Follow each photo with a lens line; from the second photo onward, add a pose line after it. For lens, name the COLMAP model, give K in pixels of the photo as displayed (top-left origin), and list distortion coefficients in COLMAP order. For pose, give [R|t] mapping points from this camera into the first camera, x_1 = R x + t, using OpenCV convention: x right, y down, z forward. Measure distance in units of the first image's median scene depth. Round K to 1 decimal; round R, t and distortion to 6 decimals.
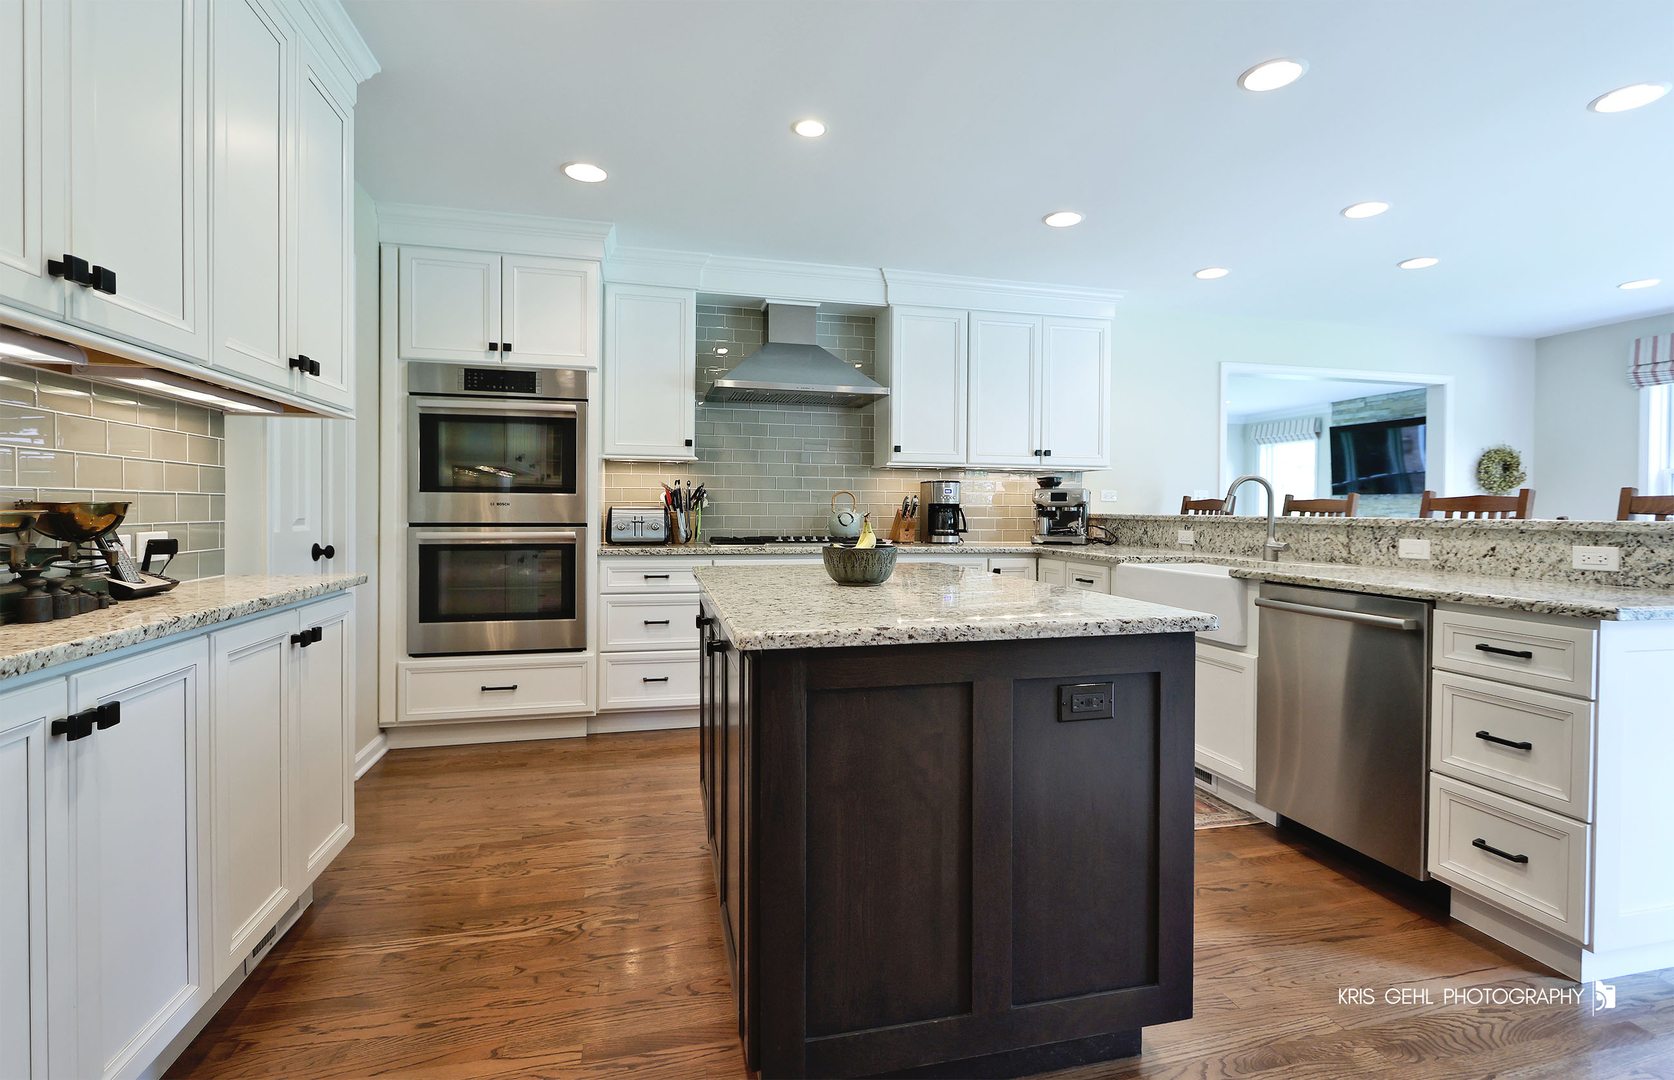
lens RADIAL K [[781.1, 0, 840.1], [0, 781.1, 525.5], [0, 0, 1]] dist [-0.000539, 0.000080]
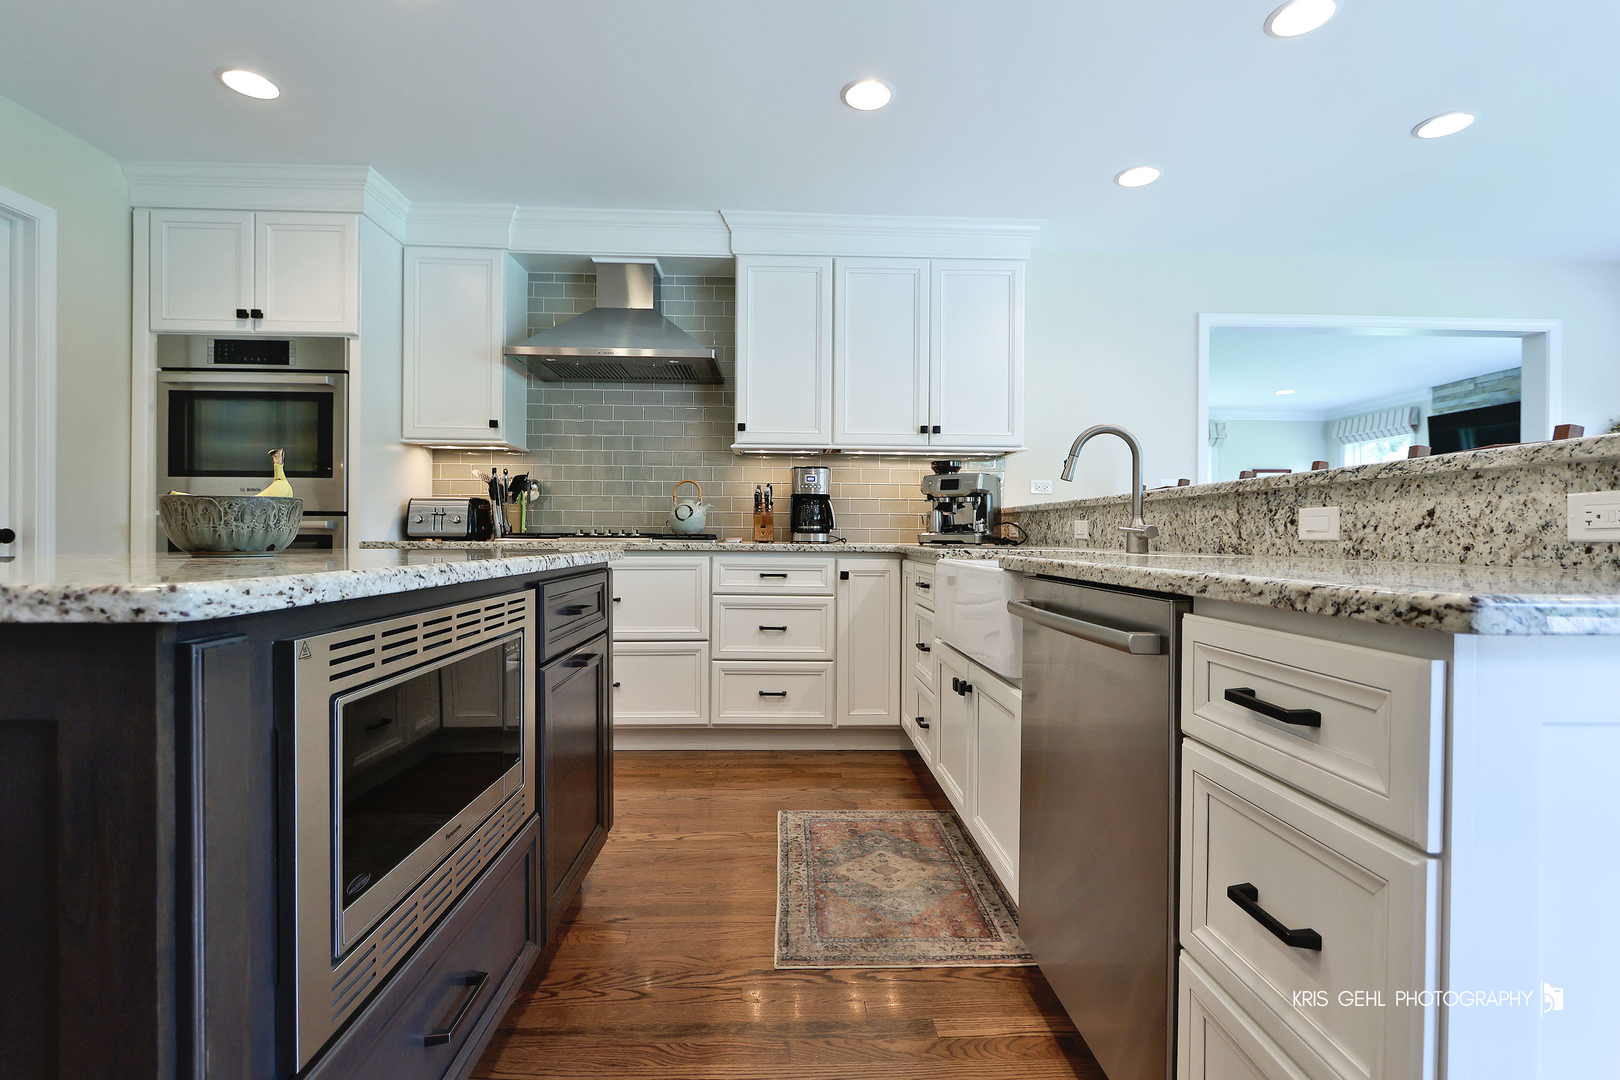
lens RADIAL K [[745.5, 0, 809.9], [0, 745.5, 544.7], [0, 0, 1]] dist [-0.000354, -0.000419]
pose [[0.981124, 0.003019, -0.193357, 0.319425], [-0.004944, 0.999943, -0.009477, 0.036187], [0.193317, 0.010255, 0.981083, 0.257698]]
